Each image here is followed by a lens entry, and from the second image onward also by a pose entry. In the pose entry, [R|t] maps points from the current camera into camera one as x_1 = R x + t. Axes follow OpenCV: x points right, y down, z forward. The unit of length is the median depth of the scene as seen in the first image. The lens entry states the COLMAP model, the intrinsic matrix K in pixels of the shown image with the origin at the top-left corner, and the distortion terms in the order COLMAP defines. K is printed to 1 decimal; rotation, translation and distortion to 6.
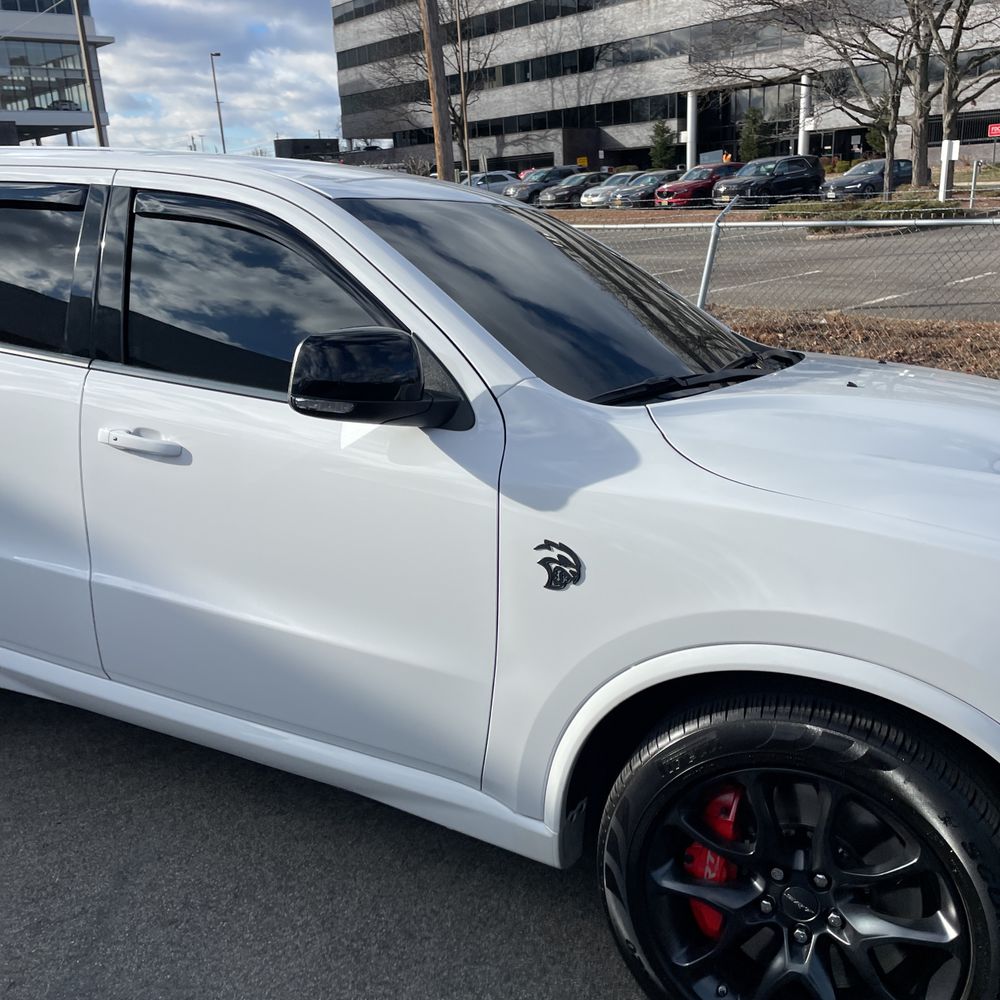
lens RADIAL K [[990.5, 0, 493.3], [0, 990.5, 487.8], [0, 0, 1]] dist [0.096761, -0.129608]
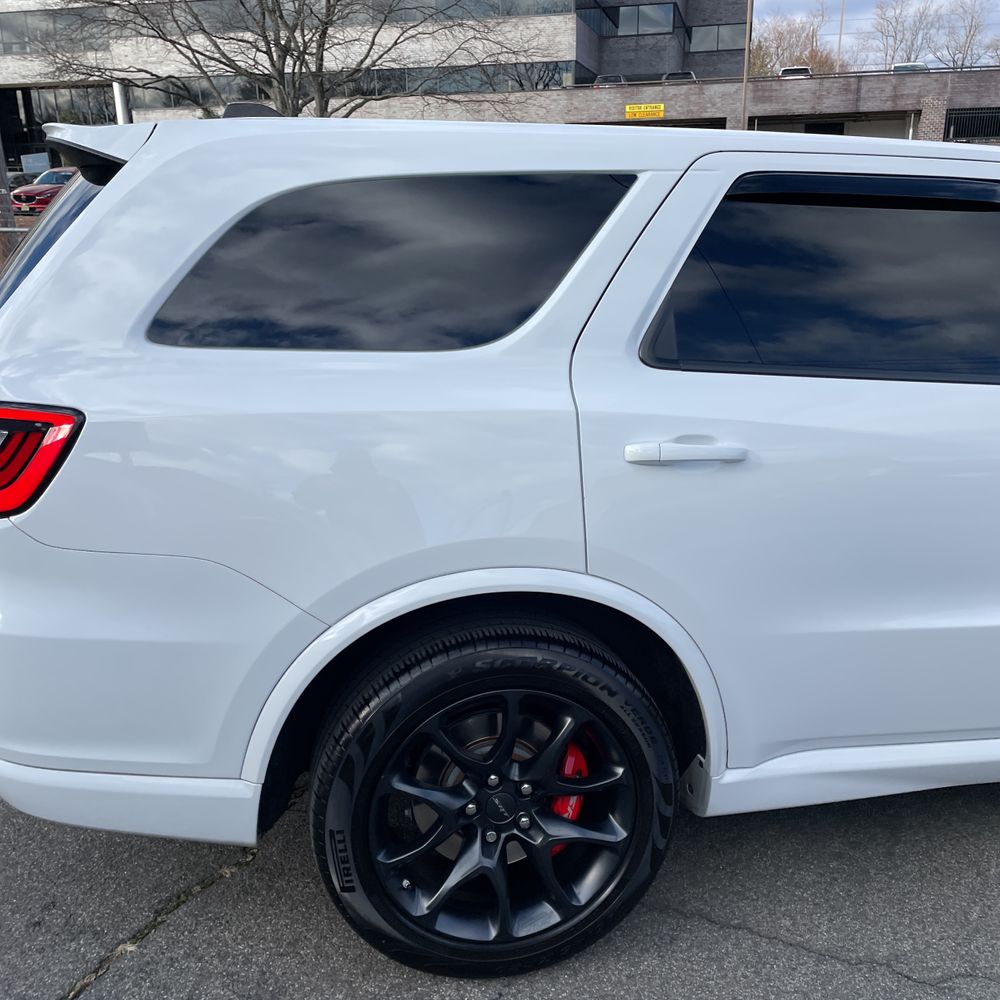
lens RADIAL K [[979.7, 0, 507.7], [0, 979.7, 502.8], [0, 0, 1]] dist [0.096357, -0.115736]
pose [[0.793615, -0.158252, 0.587479, -1.530318], [0.153812, 0.986401, 0.057929, -0.170339], [-0.588657, 0.044388, 0.807164, 0.675019]]
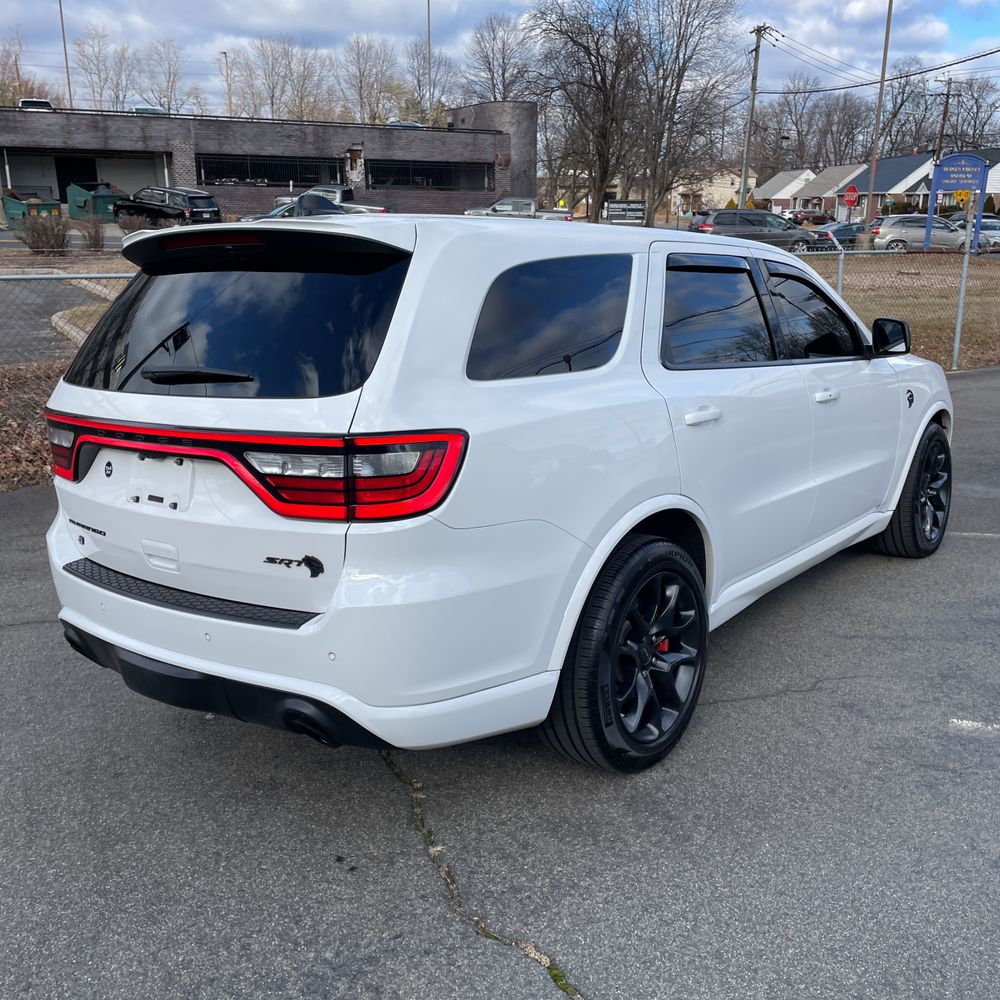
lens RADIAL K [[975.5, 0, 497.8], [0, 975.5, 498.1], [0, 0, 1]] dist [0.074731, -0.093037]
pose [[0.217782, -0.230755, 0.948327, -2.421508], [0.261637, 0.949888, 0.171050, -0.363893], [-0.940275, 0.210865, 0.267243, 1.221412]]
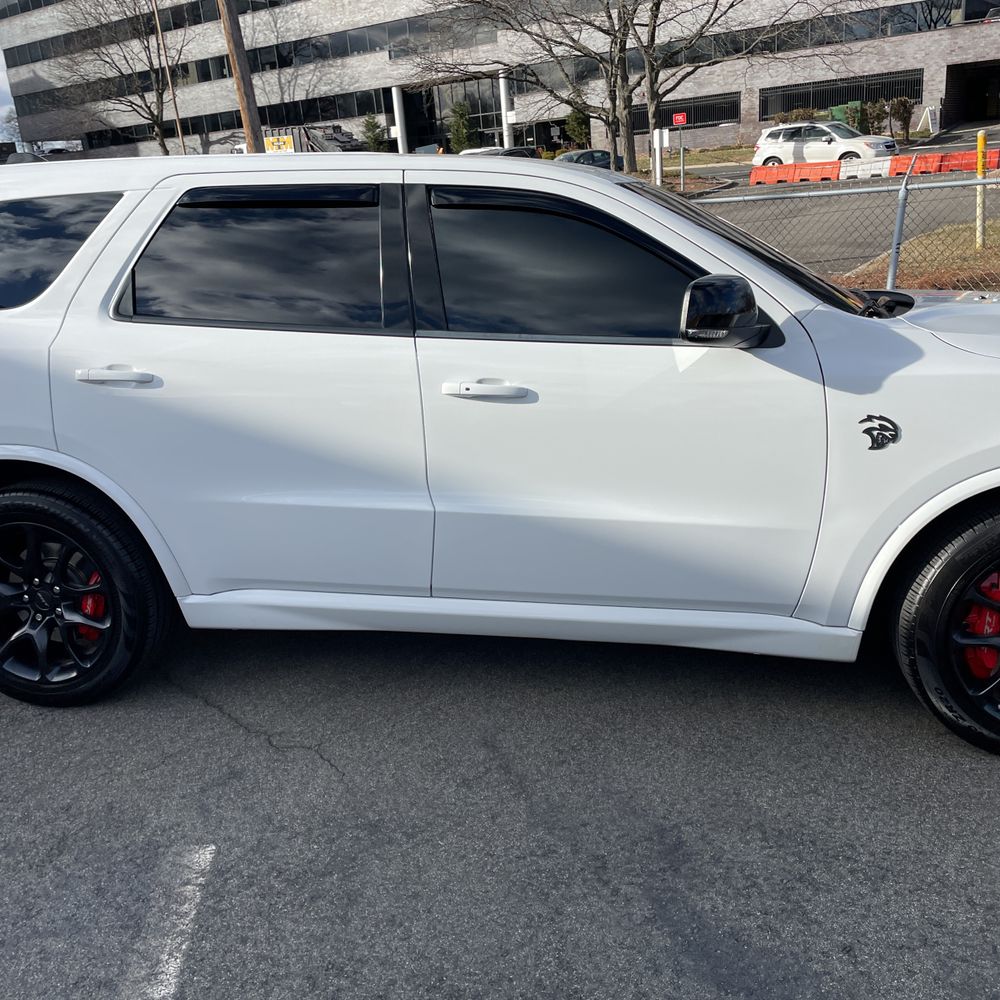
lens RADIAL K [[981.2, 0, 498.9], [0, 981.2, 501.4], [0, 0, 1]] dist [0.086790, -0.114132]
pose [[0.959551, -0.122898, 0.253296, -0.714290], [0.118073, 0.992415, 0.034222, 0.055999], [-0.255581, -0.002931, 0.966783, -0.194831]]
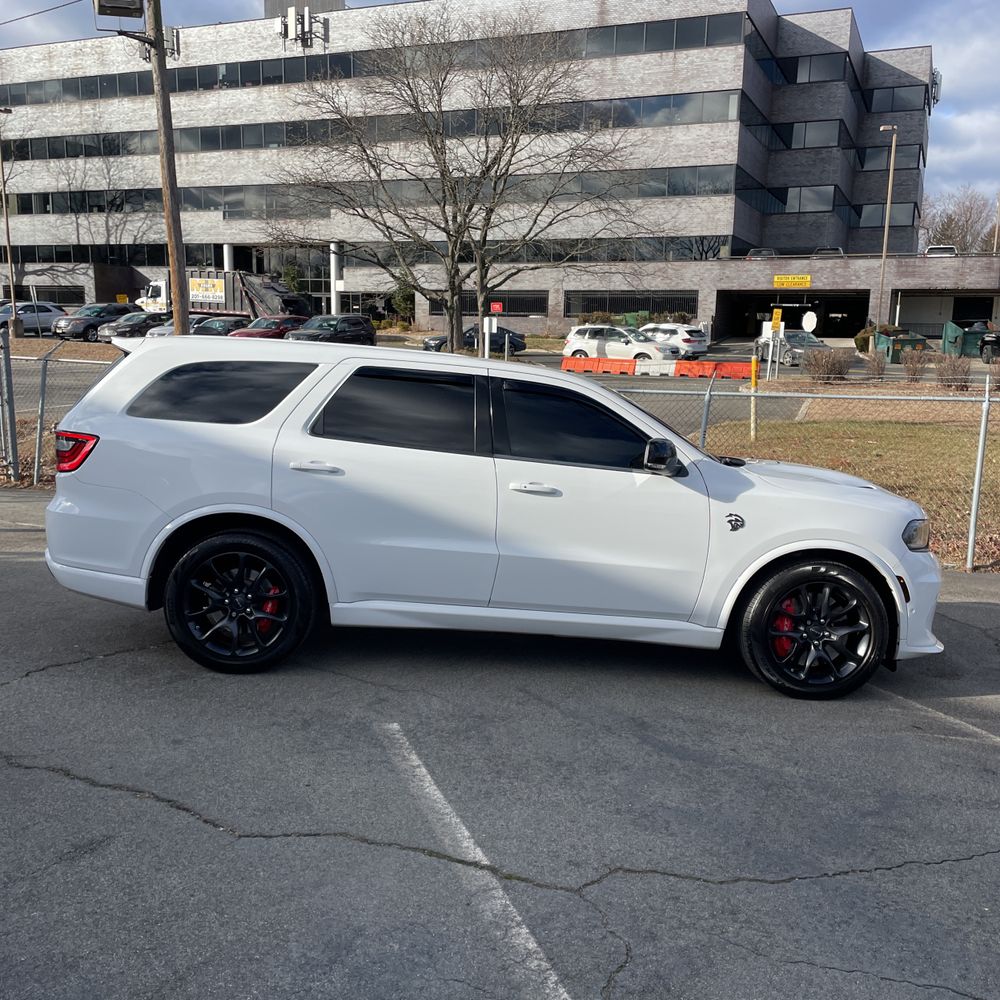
lens RADIAL K [[958.9, 0, 513.7], [0, 958.9, 498.3], [0, 0, 1]] dist [0.102460, -0.140633]
pose [[0.884280, -0.015725, 0.466691, -1.524395], [0.072728, 0.991874, -0.104384, 0.217472], [-0.461258, 0.126247, 0.878239, -0.963069]]
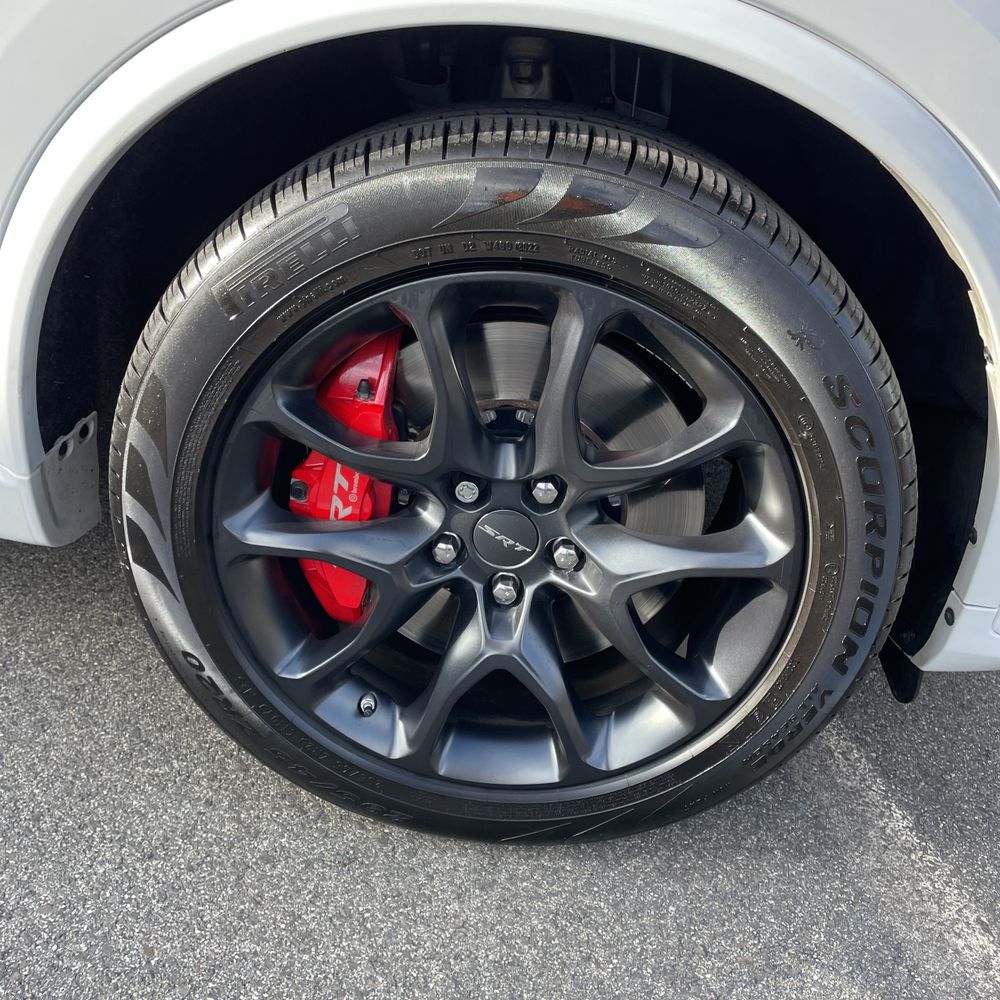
lens RADIAL K [[928.7, 0, 502.9], [0, 928.7, 485.9], [0, 0, 1]] dist [0.082726, -0.100705]
pose [[0.919625, -0.098390, 0.380276, 0.097248], [-0.012492, 0.960305, 0.278671, 0.207749], [-0.392600, -0.261023, 0.881891, 0.477932]]
